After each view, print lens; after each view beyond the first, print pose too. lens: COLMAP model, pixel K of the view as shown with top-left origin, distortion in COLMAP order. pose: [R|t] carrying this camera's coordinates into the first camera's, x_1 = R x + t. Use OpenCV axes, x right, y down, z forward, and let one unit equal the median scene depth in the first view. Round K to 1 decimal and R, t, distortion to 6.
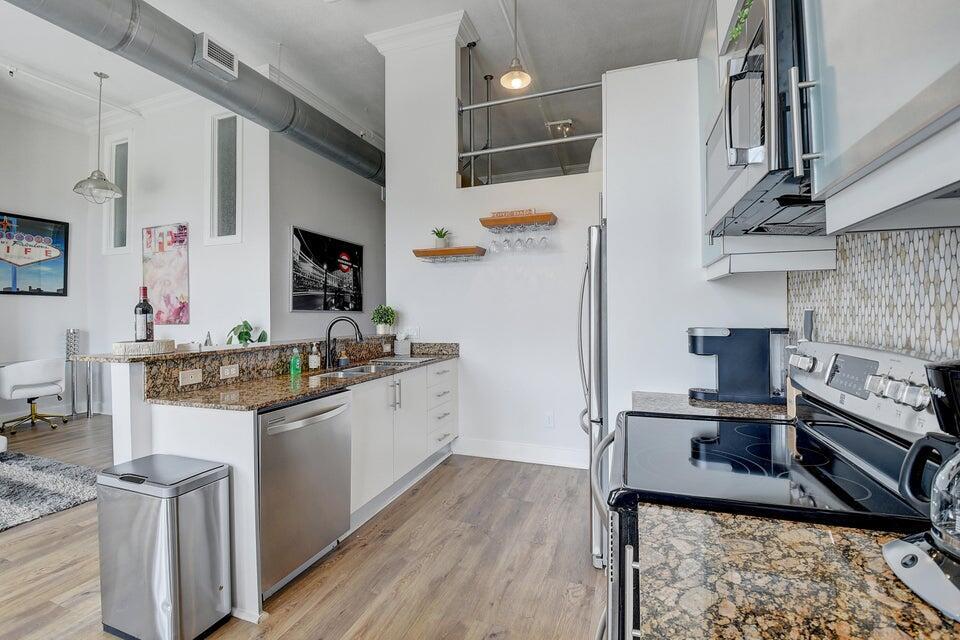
lens RADIAL K [[422.0, 0, 477.3], [0, 422.0, 311.0], [0, 0, 1]] dist [0.000784, -0.019170]
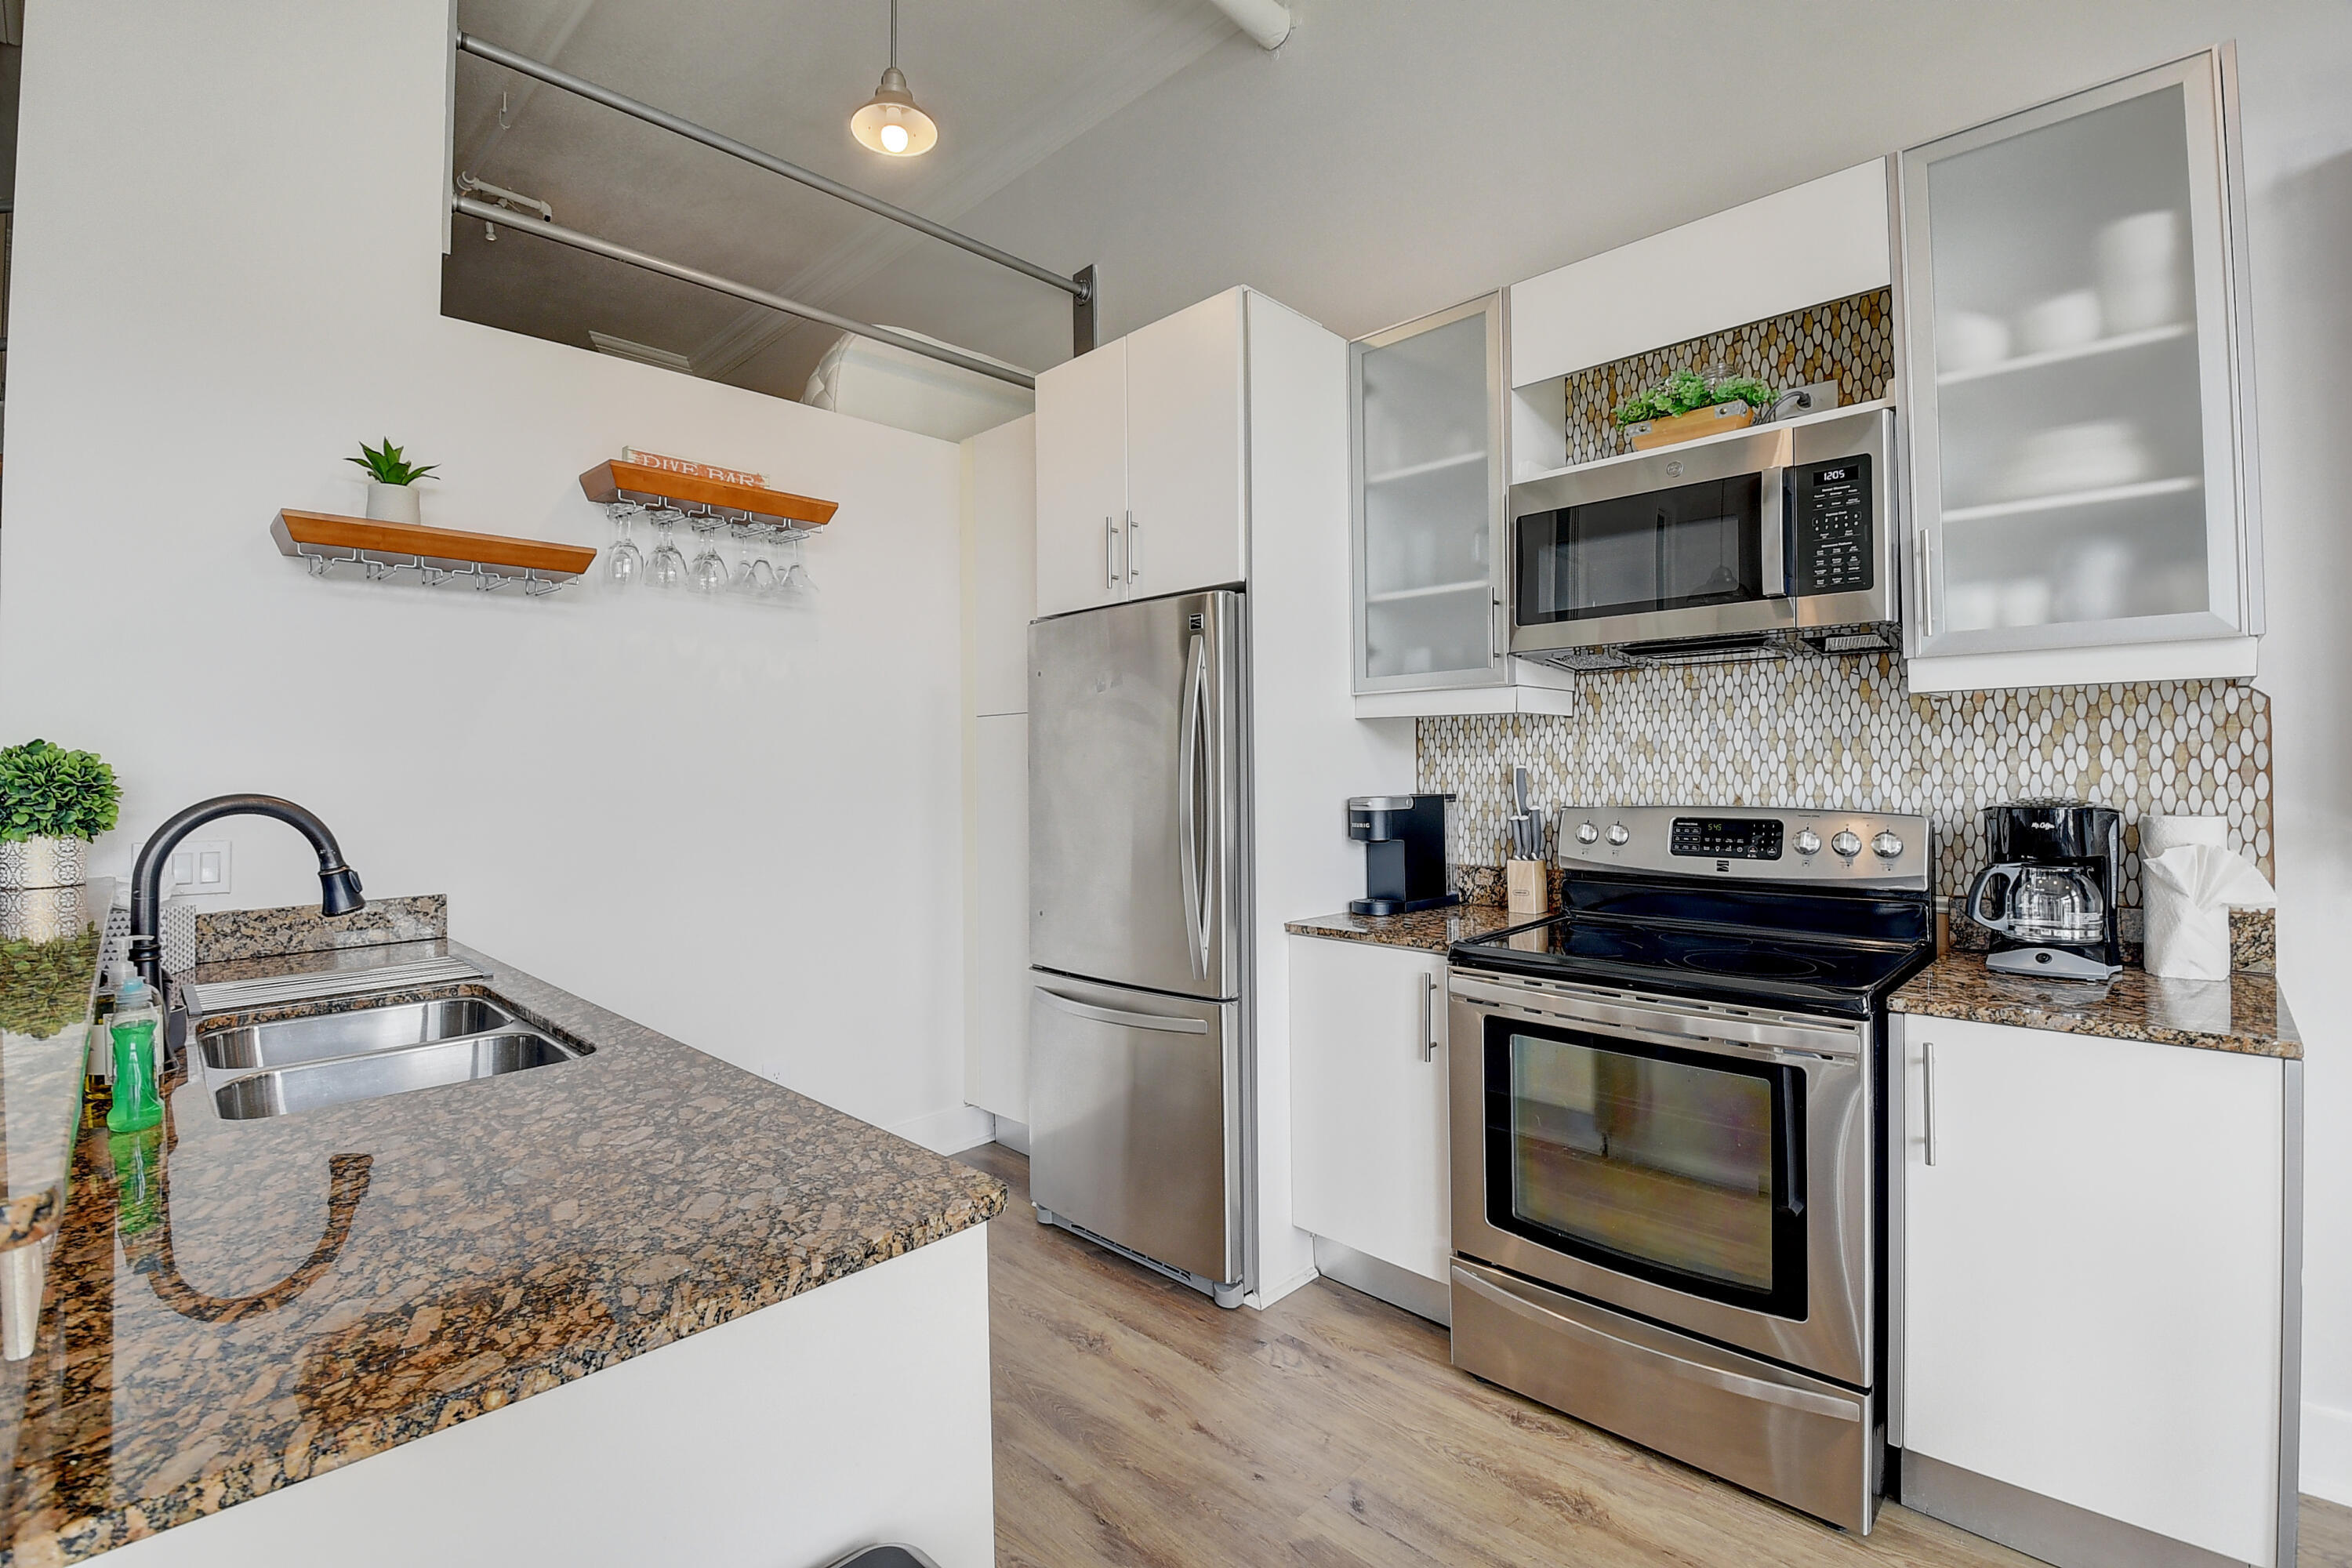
lens RADIAL K [[1033.9, 0, 1169.3], [0, 1033.9, 762.0], [0, 0, 1]] dist [0.000784, -0.019170]
pose [[0.420907, 0.007564, 0.907072, -0.605200], [0.003864, 0.999941, -0.010131, 0.002289], [-0.907095, 0.007769, 0.420853, 0.422560]]
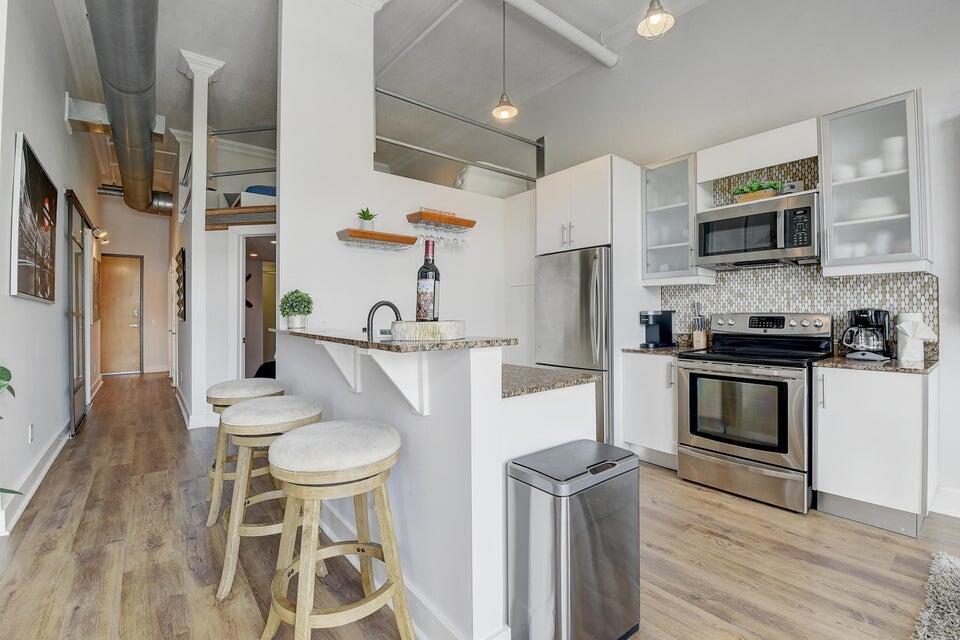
lens RADIAL K [[422.0, 0, 477.3], [0, 422.0, 311.0], [0, 0, 1]] dist [0.000784, -0.019170]
pose [[0.529877, 0.009895, 0.848017, -0.978723], [-0.003805, 0.999950, -0.009291, 0.039644], [-0.848066, 0.001697, 0.529888, 0.424818]]
